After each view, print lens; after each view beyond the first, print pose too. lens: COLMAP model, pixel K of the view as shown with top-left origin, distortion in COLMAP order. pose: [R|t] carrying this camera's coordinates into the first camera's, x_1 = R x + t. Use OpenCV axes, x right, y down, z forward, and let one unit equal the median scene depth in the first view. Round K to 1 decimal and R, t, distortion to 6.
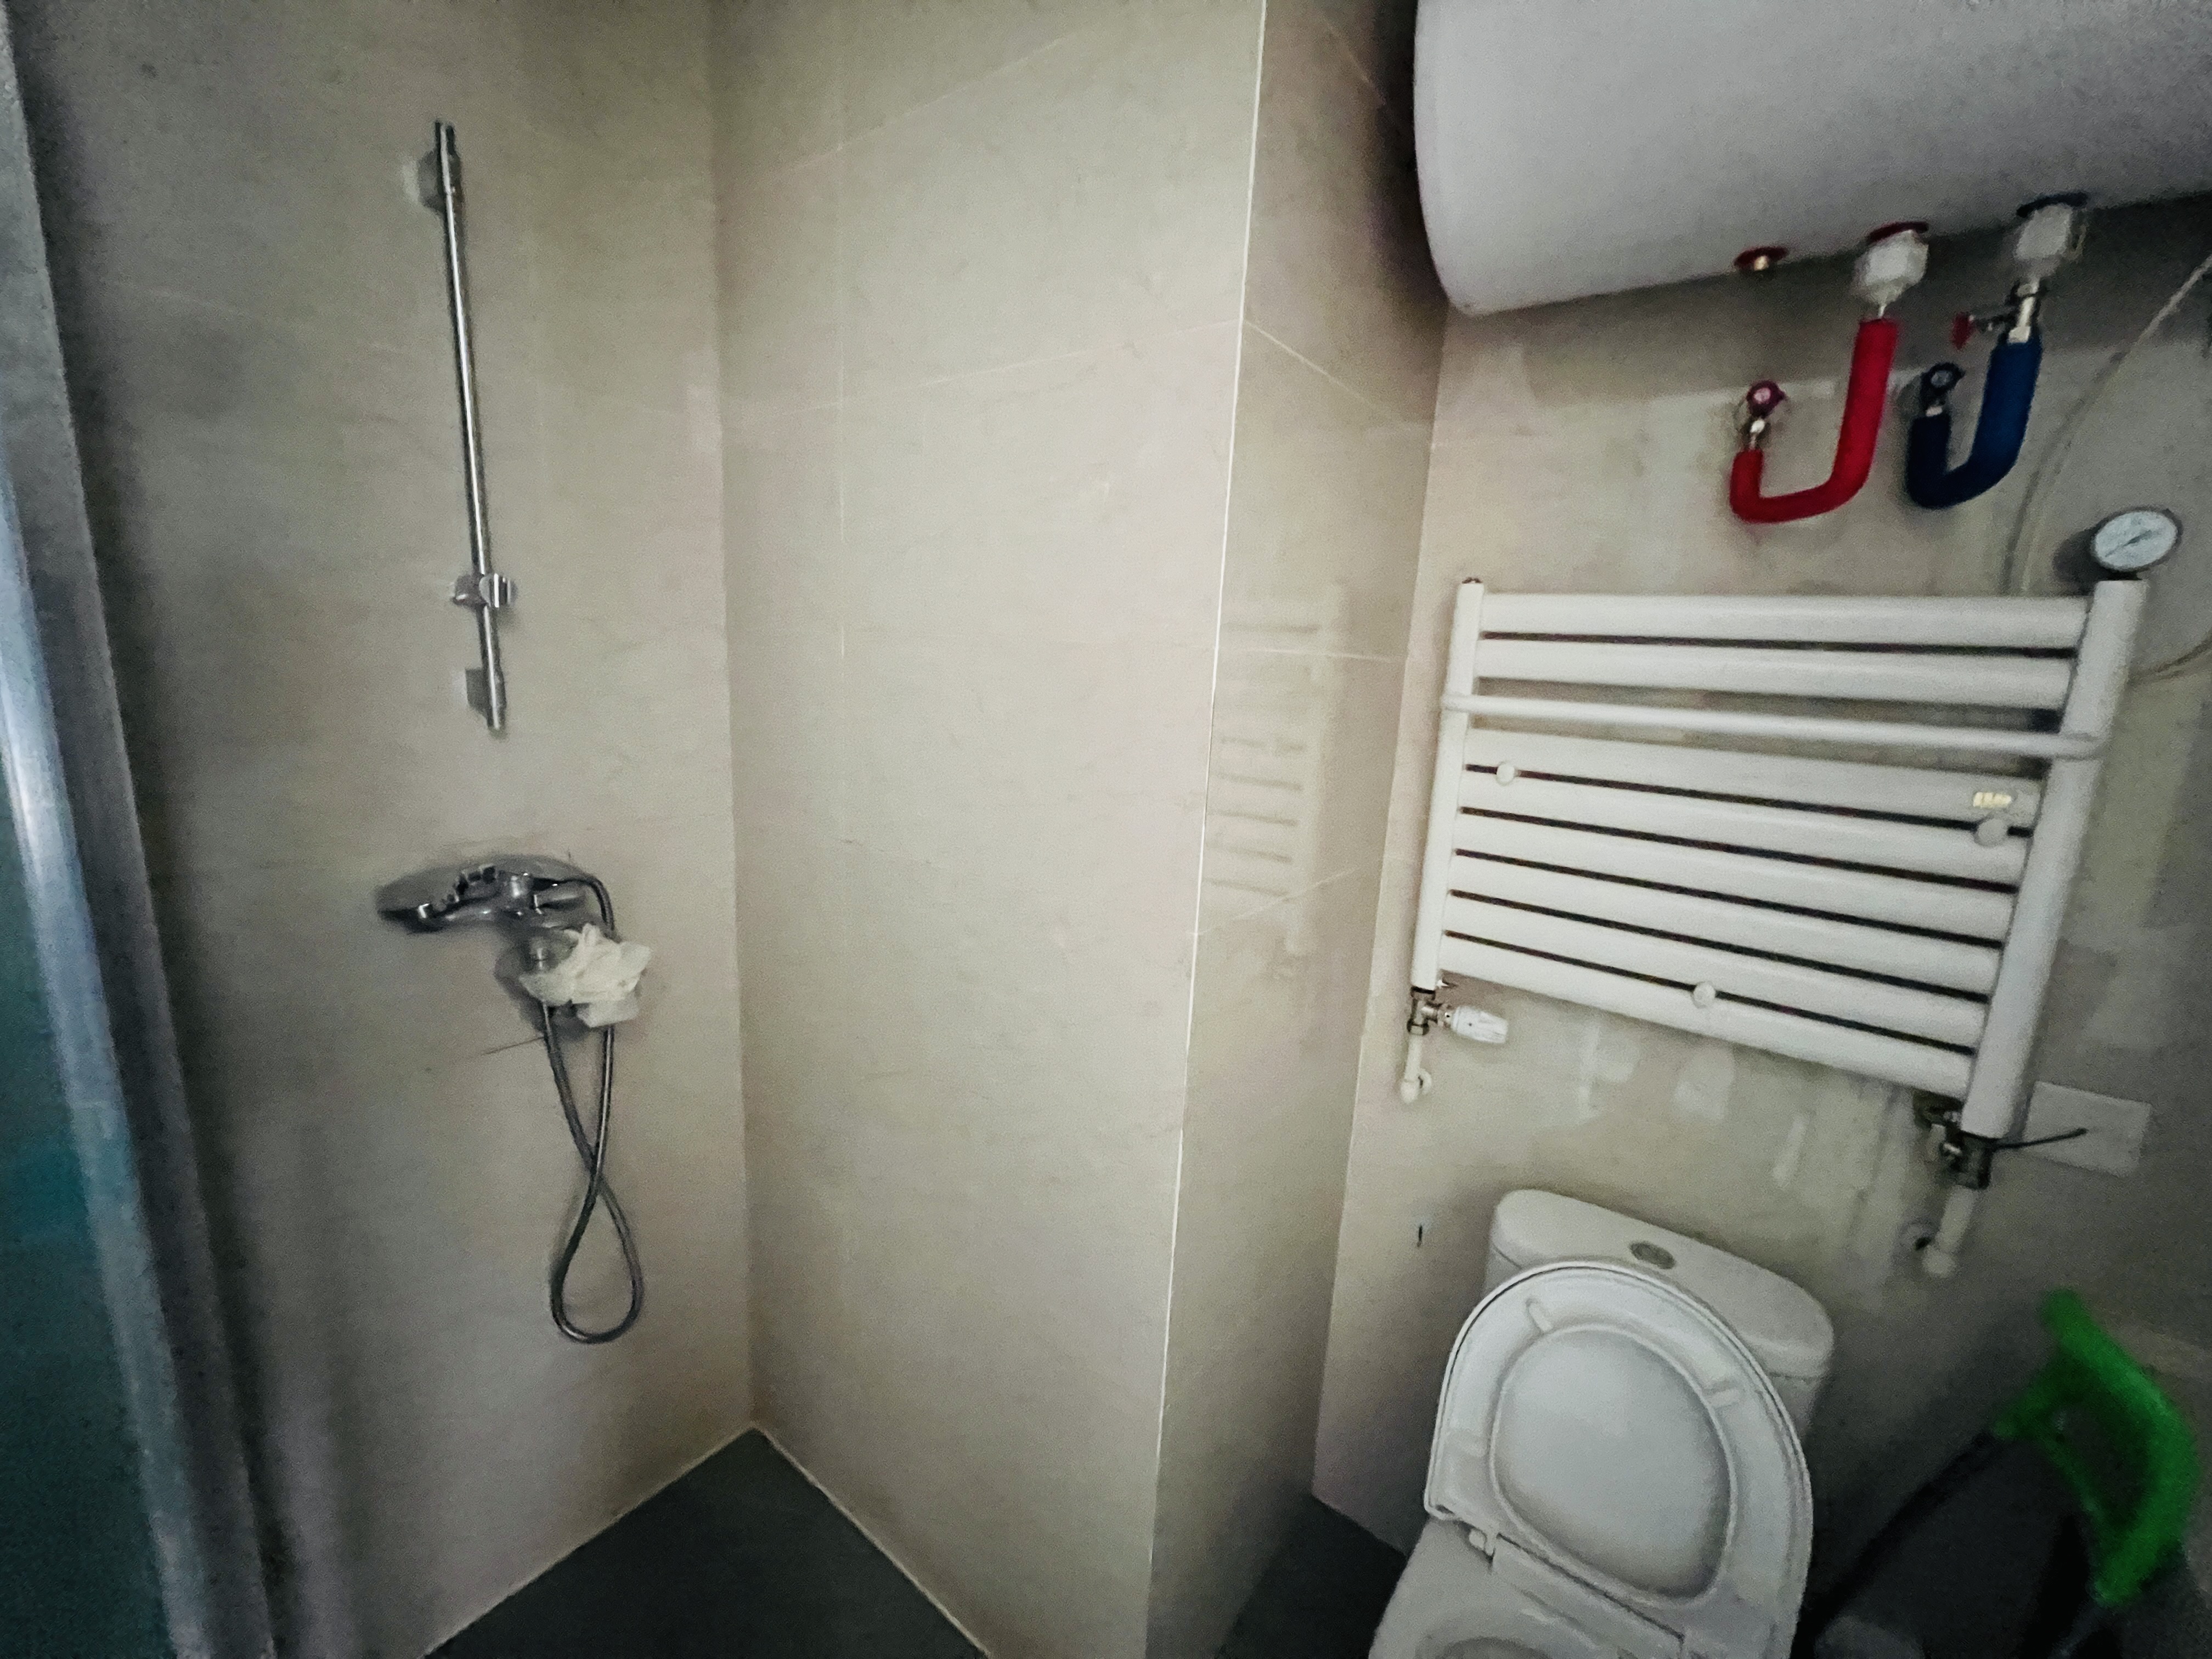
lens RADIAL K [[884.2, 0, 1104.6], [0, 884.2, 826.9], [0, 0, 1]] dist [-0.001691, 0.000337]
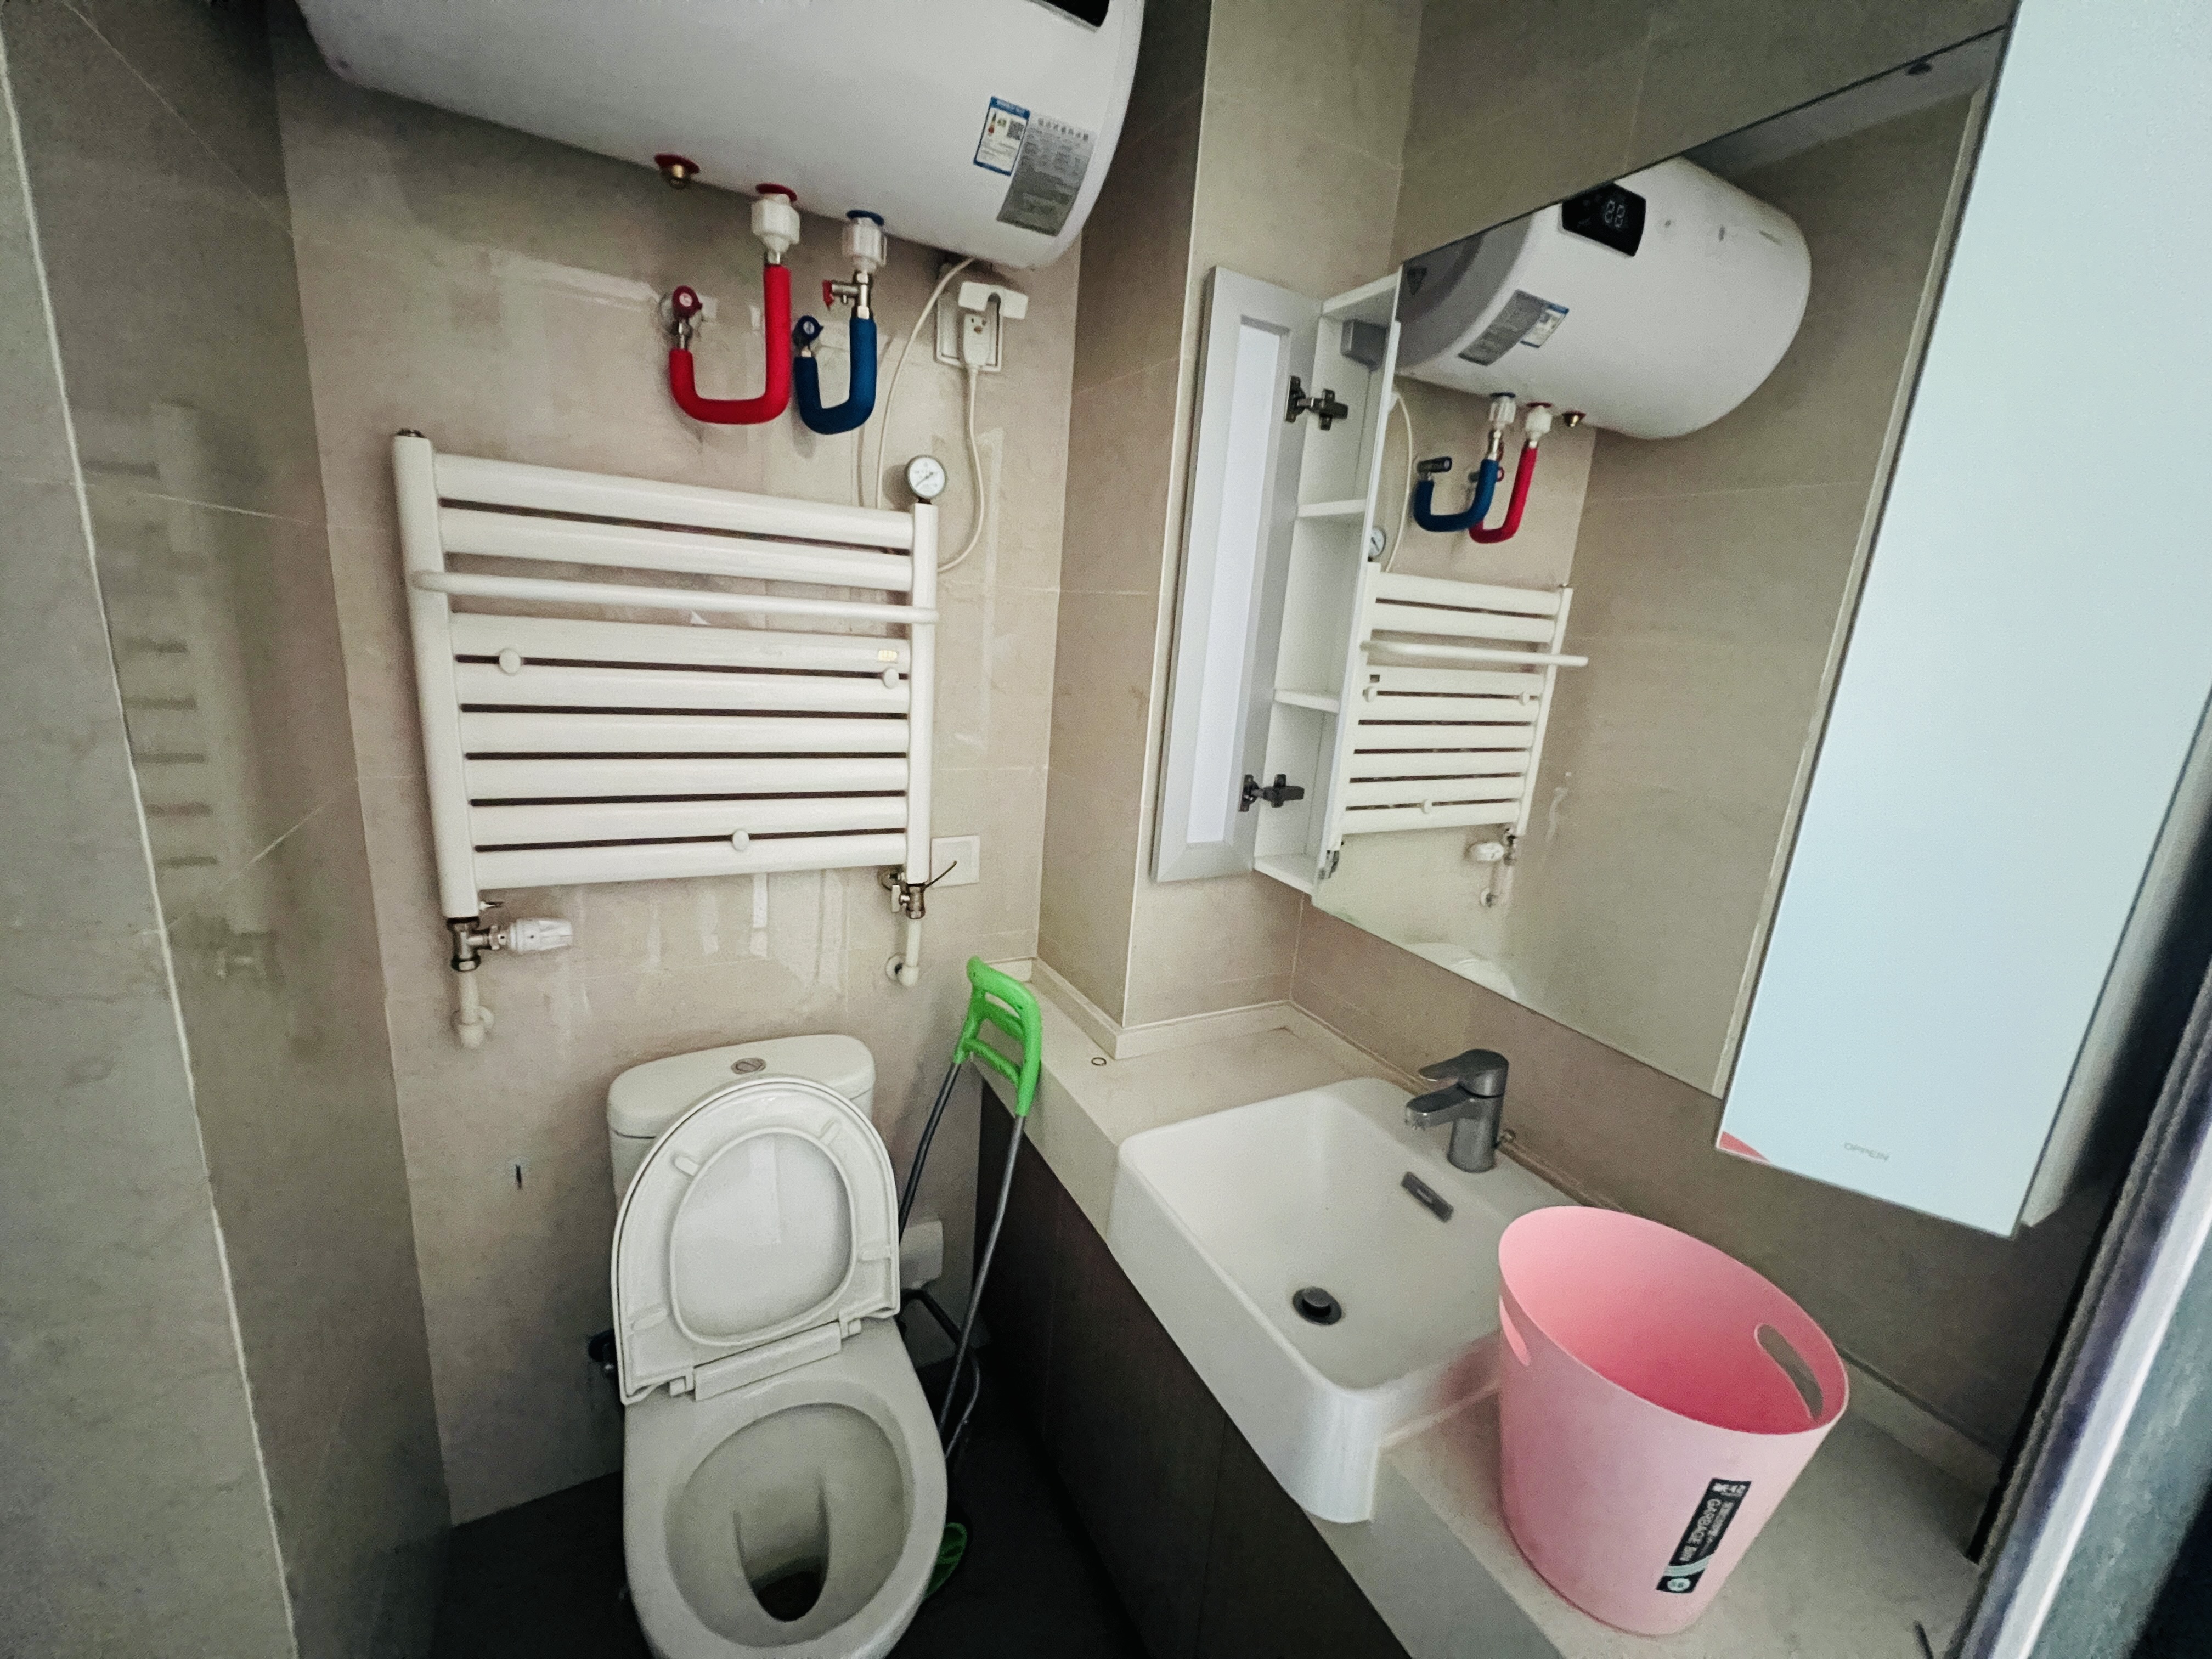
lens RADIAL K [[884.2, 0, 1104.6], [0, 884.2, 826.9], [0, 0, 1]] dist [-0.001691, 0.000337]
pose [[0.417179, -0.230817, 0.879025, -0.157372], [0.121846, 0.972684, 0.197584, -0.000432], [-0.900619, 0.024677, 0.433908, 0.059020]]
